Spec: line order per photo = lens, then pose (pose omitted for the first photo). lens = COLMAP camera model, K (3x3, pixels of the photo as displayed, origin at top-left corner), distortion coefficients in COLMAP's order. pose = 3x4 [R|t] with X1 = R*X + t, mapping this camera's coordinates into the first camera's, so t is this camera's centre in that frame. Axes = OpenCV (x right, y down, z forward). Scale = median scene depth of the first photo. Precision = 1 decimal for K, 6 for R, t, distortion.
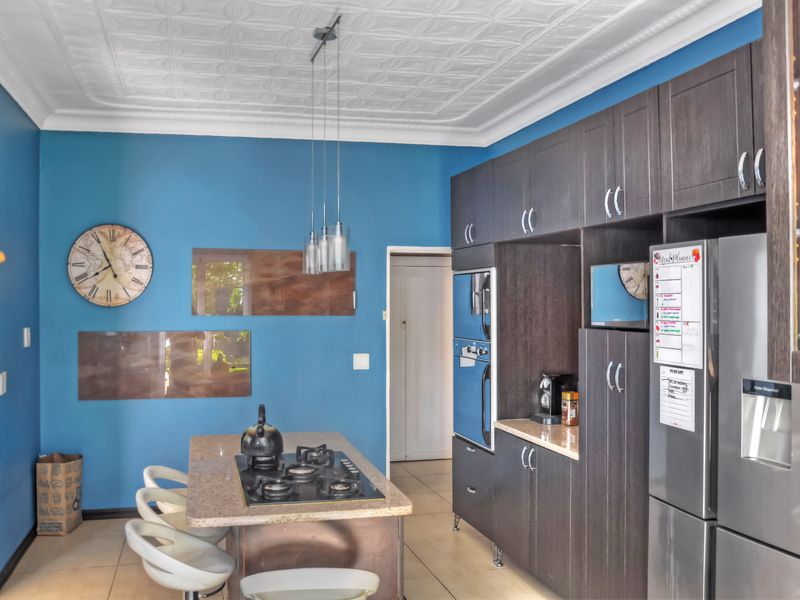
lens RADIAL K [[754.8, 0, 395.3], [0, 754.8, 259.8], [0, 0, 1]] dist [-0.082572, 0.003159]
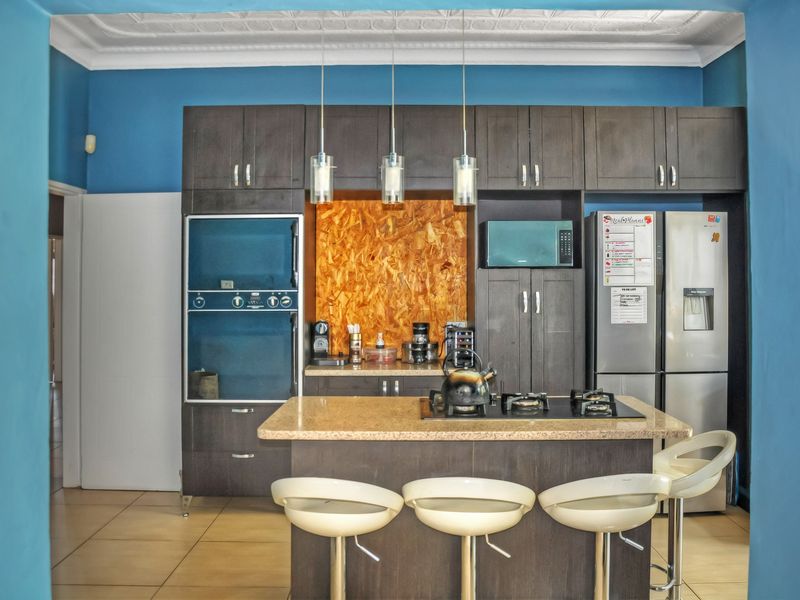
lens RADIAL K [[754.8, 0, 395.3], [0, 754.8, 259.8], [0, 0, 1]] dist [-0.082572, 0.003159]
pose [[0.279954, 0.032428, 0.959466, -1.312987], [-0.048642, 0.998625, -0.019558, 0.138910], [-0.958780, -0.041195, 0.281146, 1.006867]]
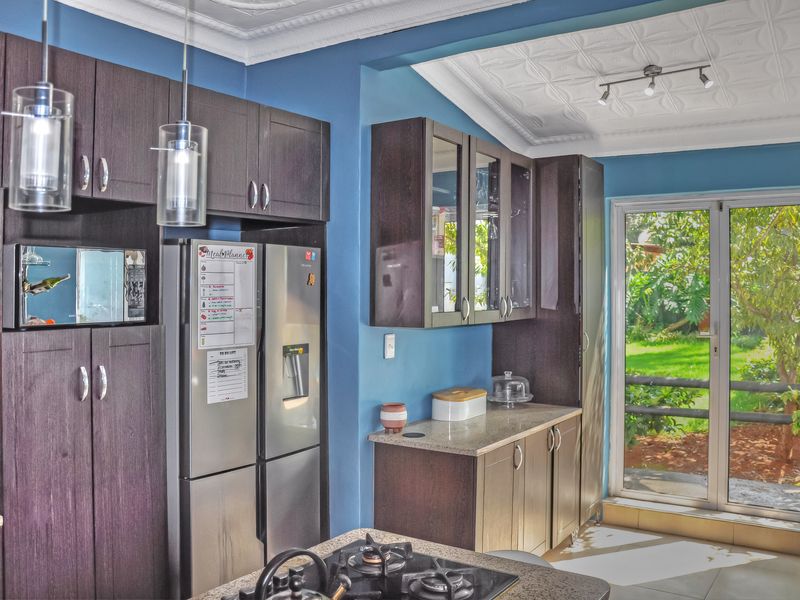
lens RADIAL K [[754.8, 0, 395.3], [0, 754.8, 259.8], [0, 0, 1]] dist [-0.082572, 0.003159]
pose [[-0.622679, 0.027349, 0.781999, -0.677183], [-0.038805, 0.997080, -0.065769, 0.071447], [-0.781514, -0.071299, -0.619800, 1.489040]]
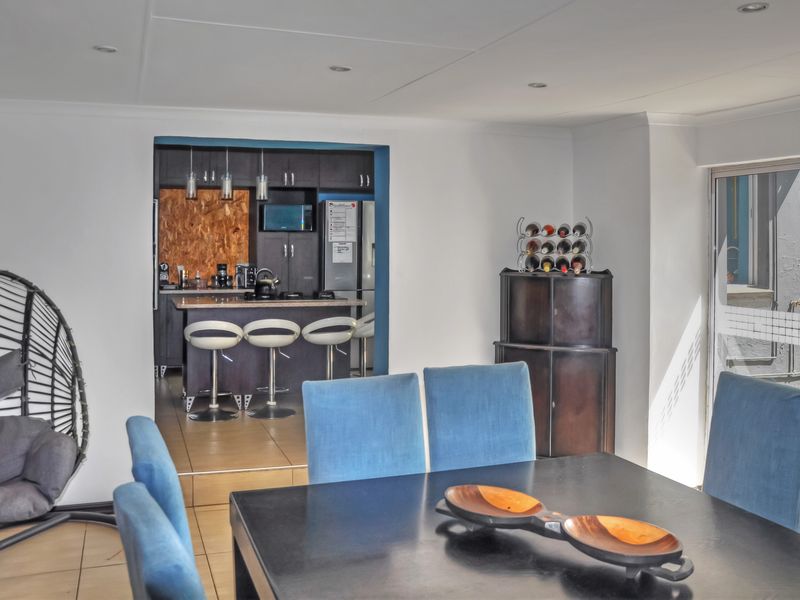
lens RADIAL K [[754.8, 0, 395.3], [0, 754.8, 259.8], [0, 0, 1]] dist [-0.082572, 0.003159]
pose [[-0.075345, -0.012377, 0.997081, -2.562326], [-0.049943, 0.998715, 0.008624, 0.173209], [-0.995906, -0.049147, -0.075867, 0.990104]]
